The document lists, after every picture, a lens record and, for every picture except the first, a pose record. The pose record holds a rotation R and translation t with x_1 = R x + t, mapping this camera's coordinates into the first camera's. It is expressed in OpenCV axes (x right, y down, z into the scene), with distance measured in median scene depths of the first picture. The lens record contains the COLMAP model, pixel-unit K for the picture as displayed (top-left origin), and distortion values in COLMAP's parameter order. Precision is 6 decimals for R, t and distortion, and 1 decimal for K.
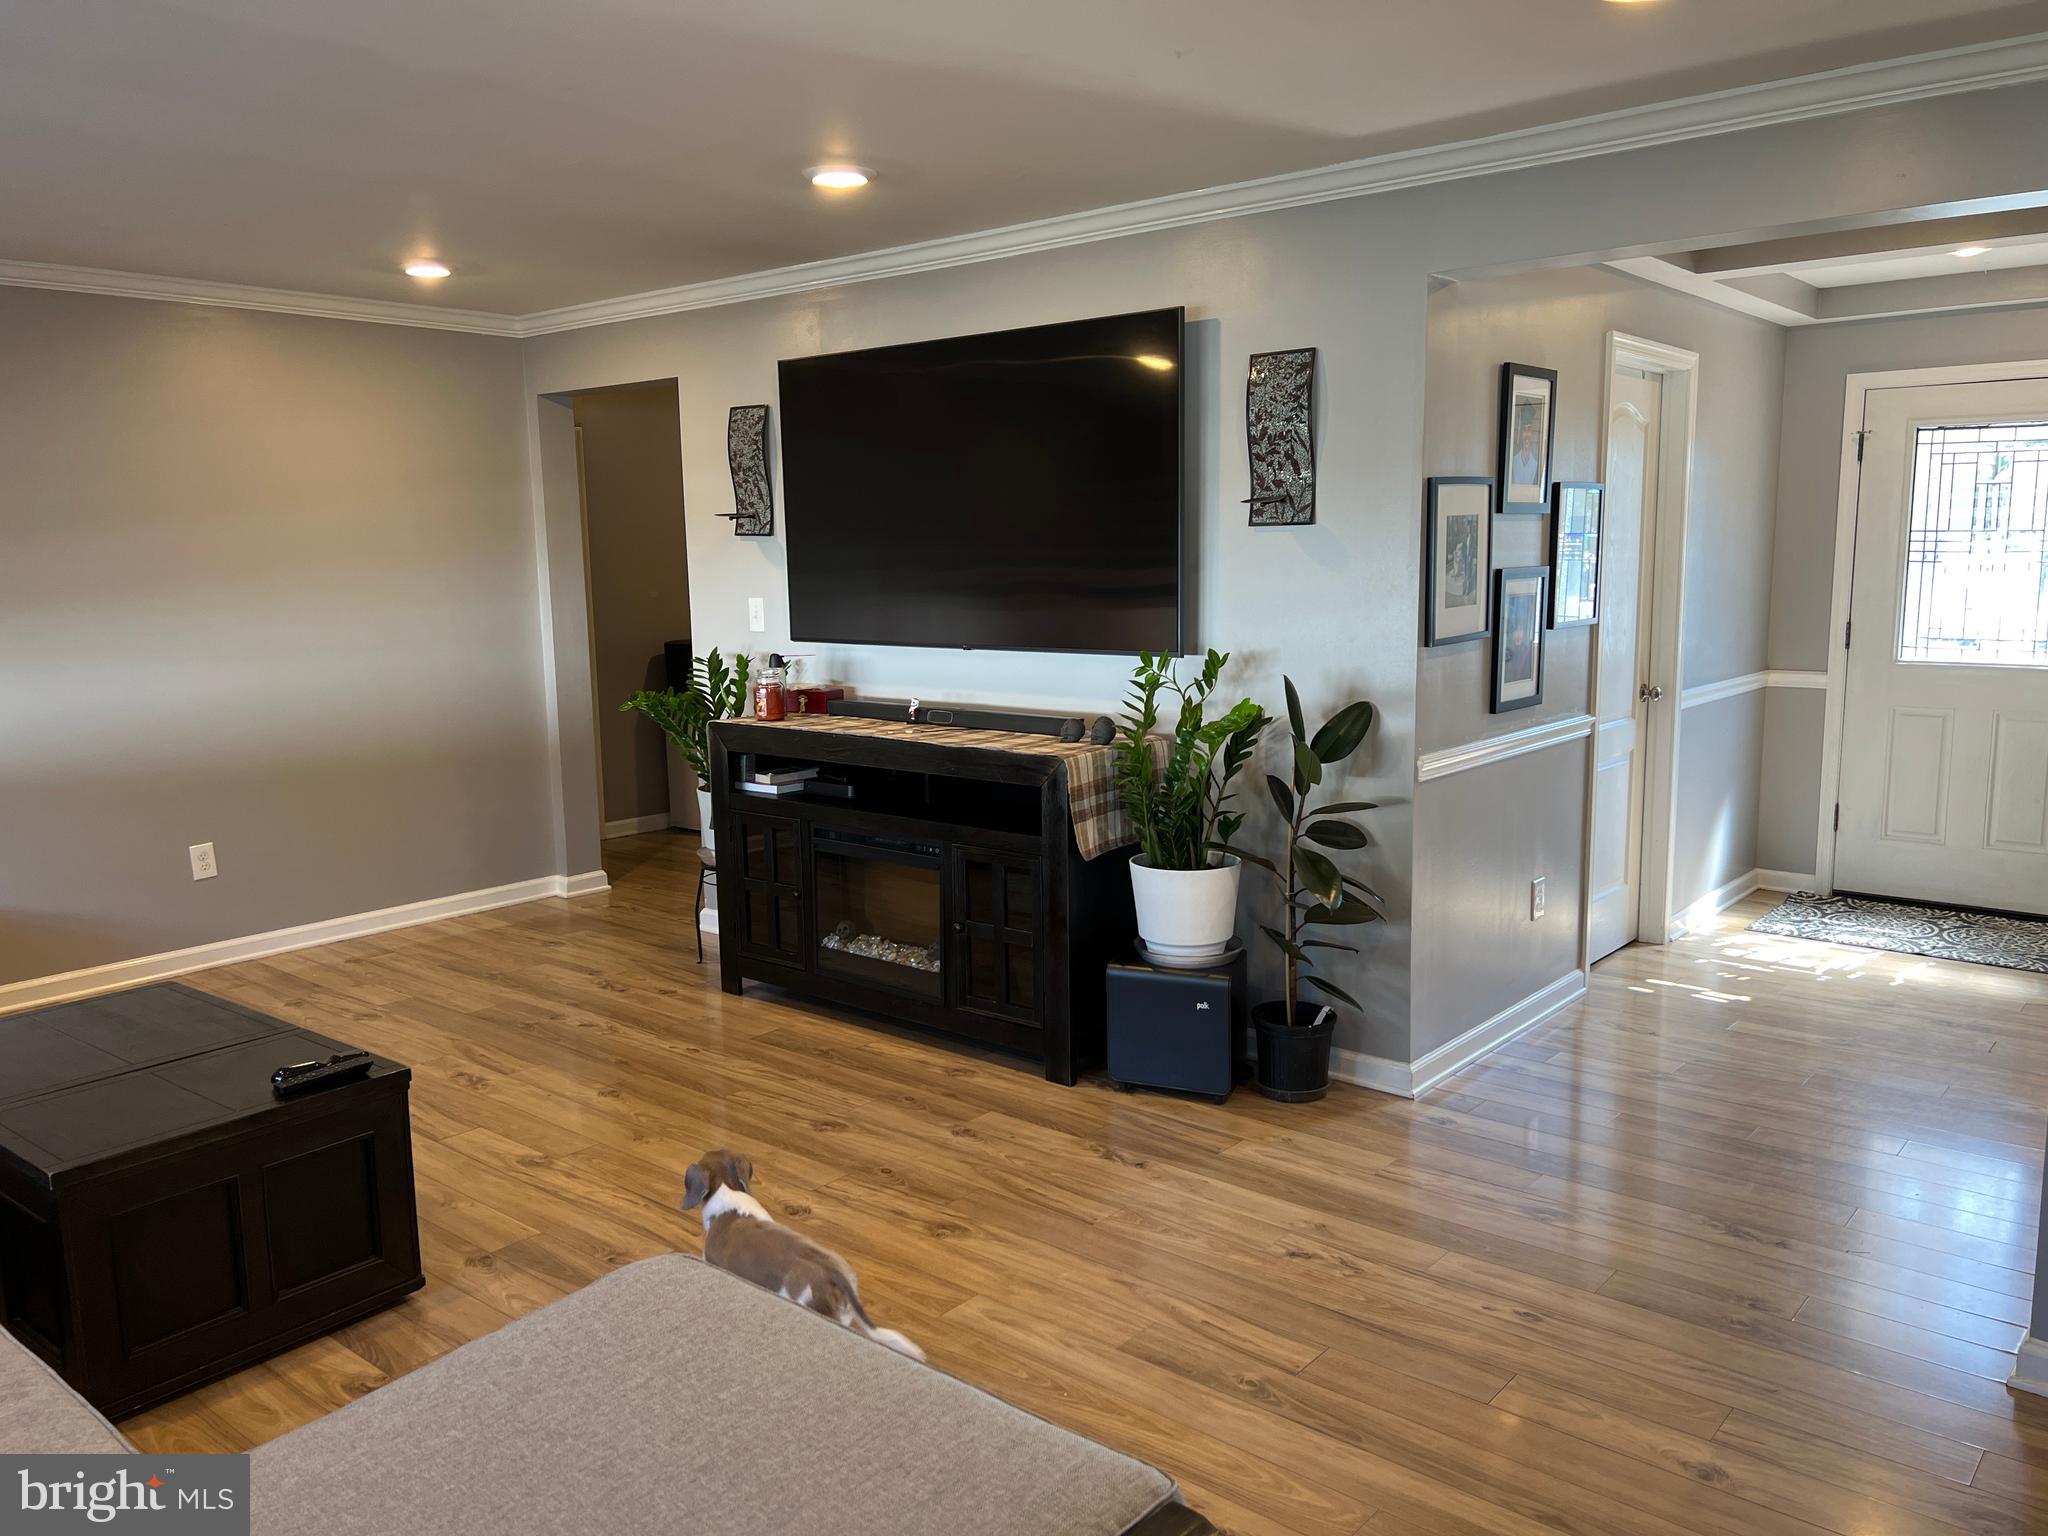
lens RADIAL K [[1538.0, 0, 1035.6], [0, 1538.0, 769.0], [0, 0, 1]] dist [0.063958, -0.073966]
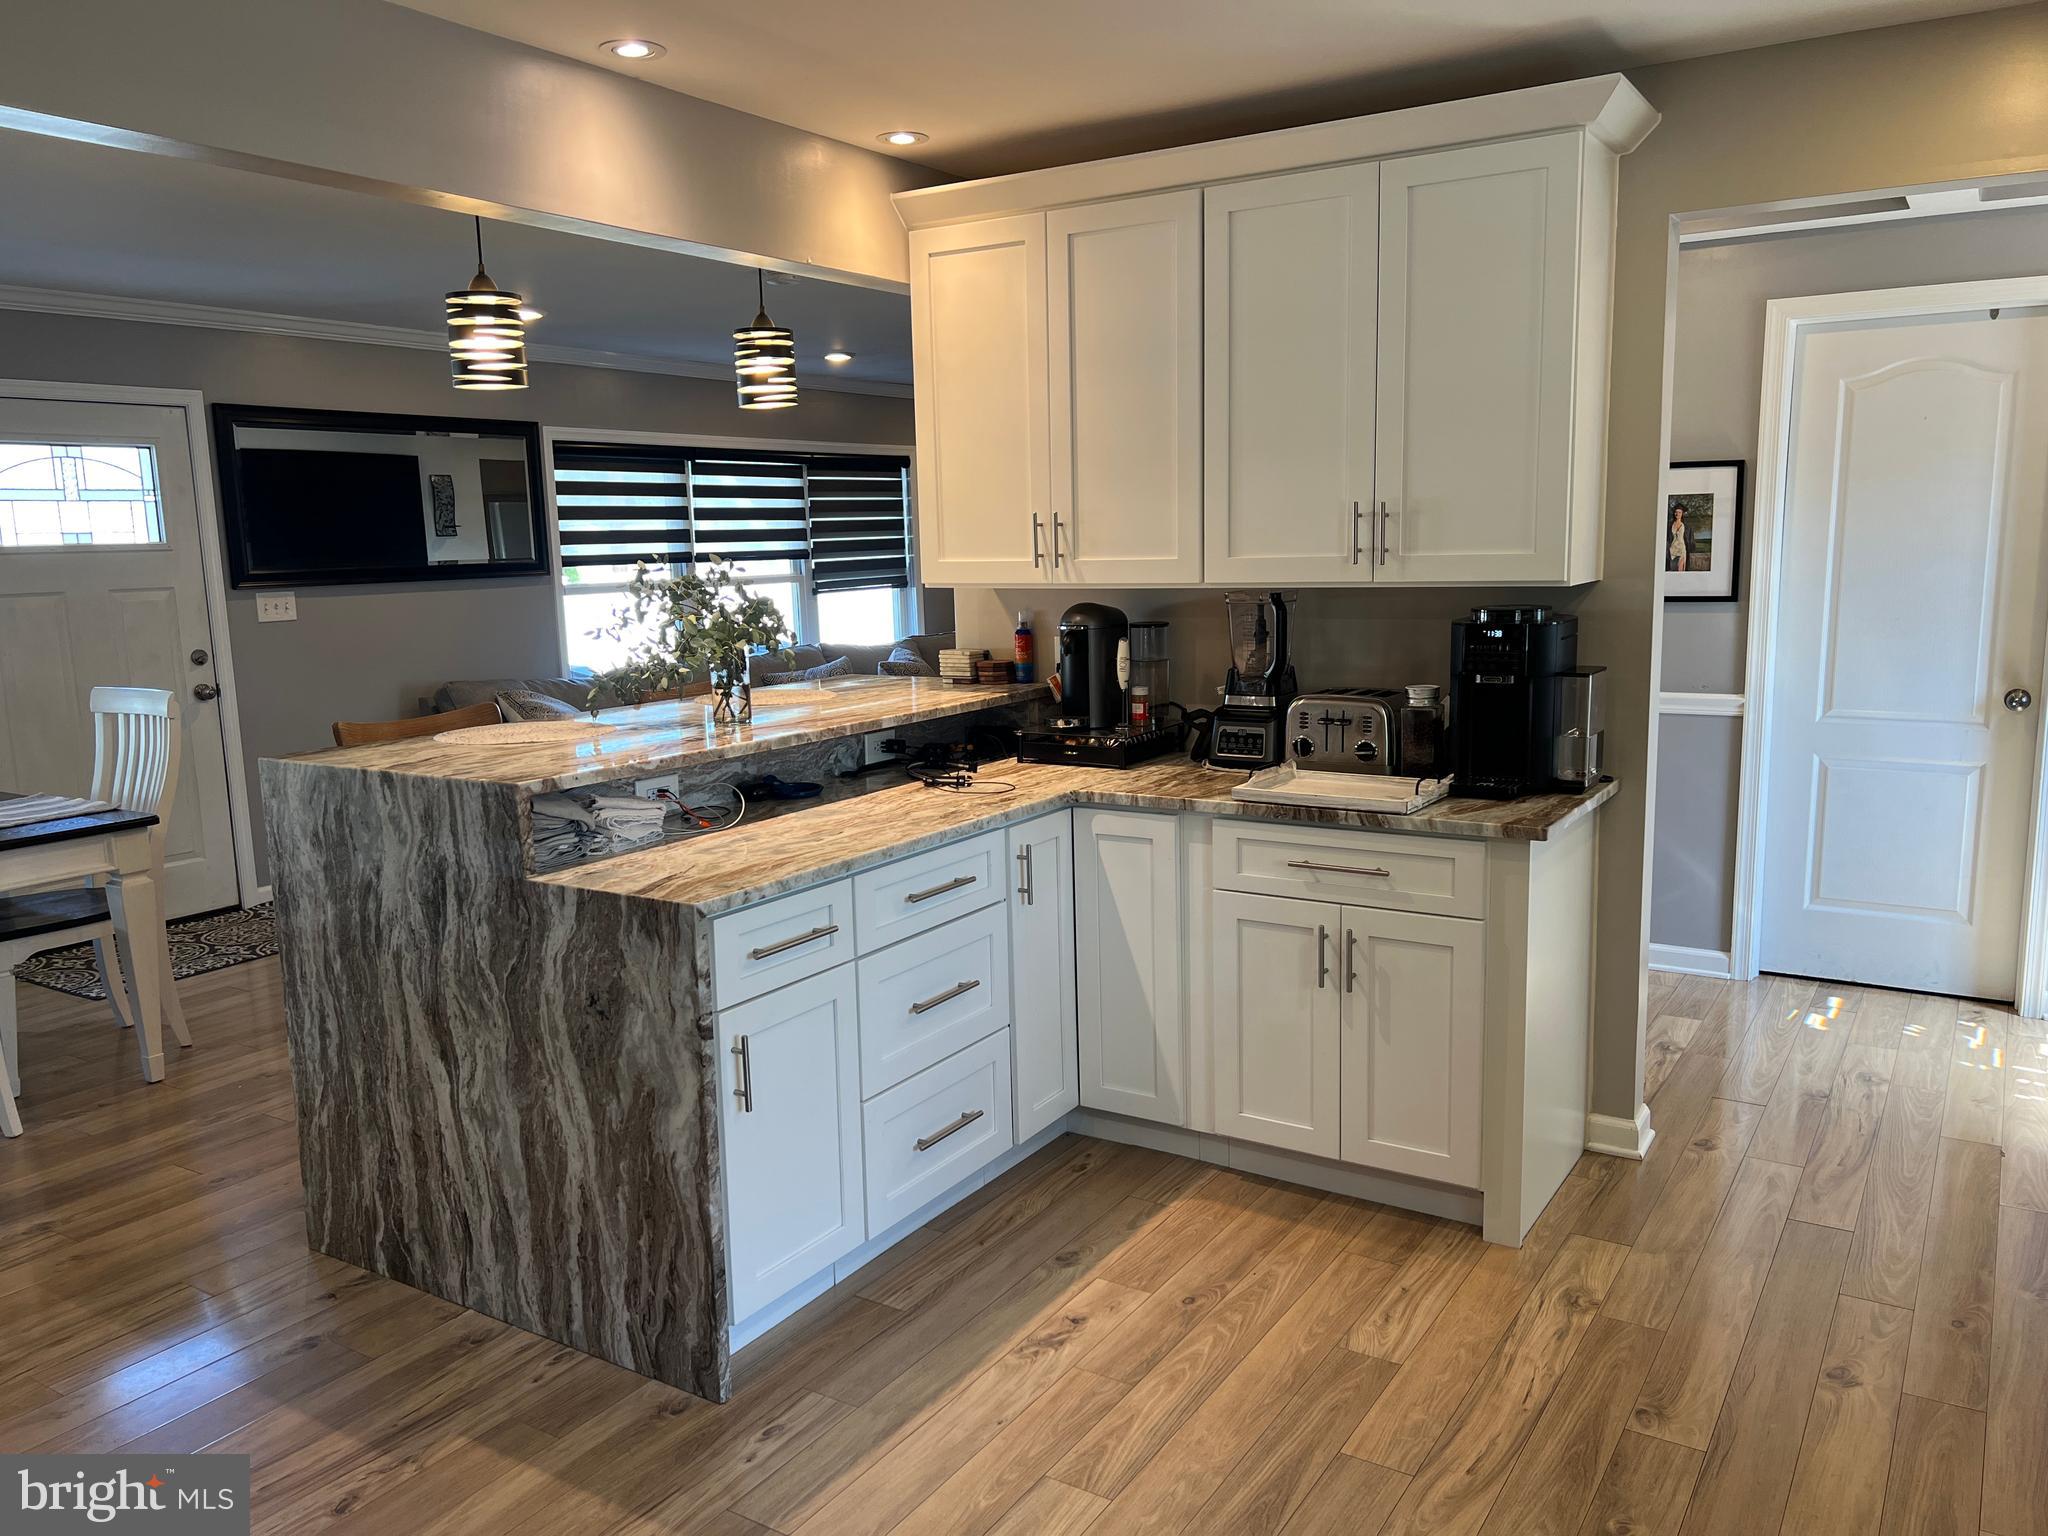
lens RADIAL K [[1538.0, 0, 1035.0], [0, 1538.0, 786.4], [0, 0, 1]] dist [0.063958, -0.073966]
pose [[0.136294, 0.178097, -0.974528, 1.162127], [-0.121355, 0.979301, 0.161997, -0.076177], [0.983207, 0.096185, 0.155086, 0.380089]]
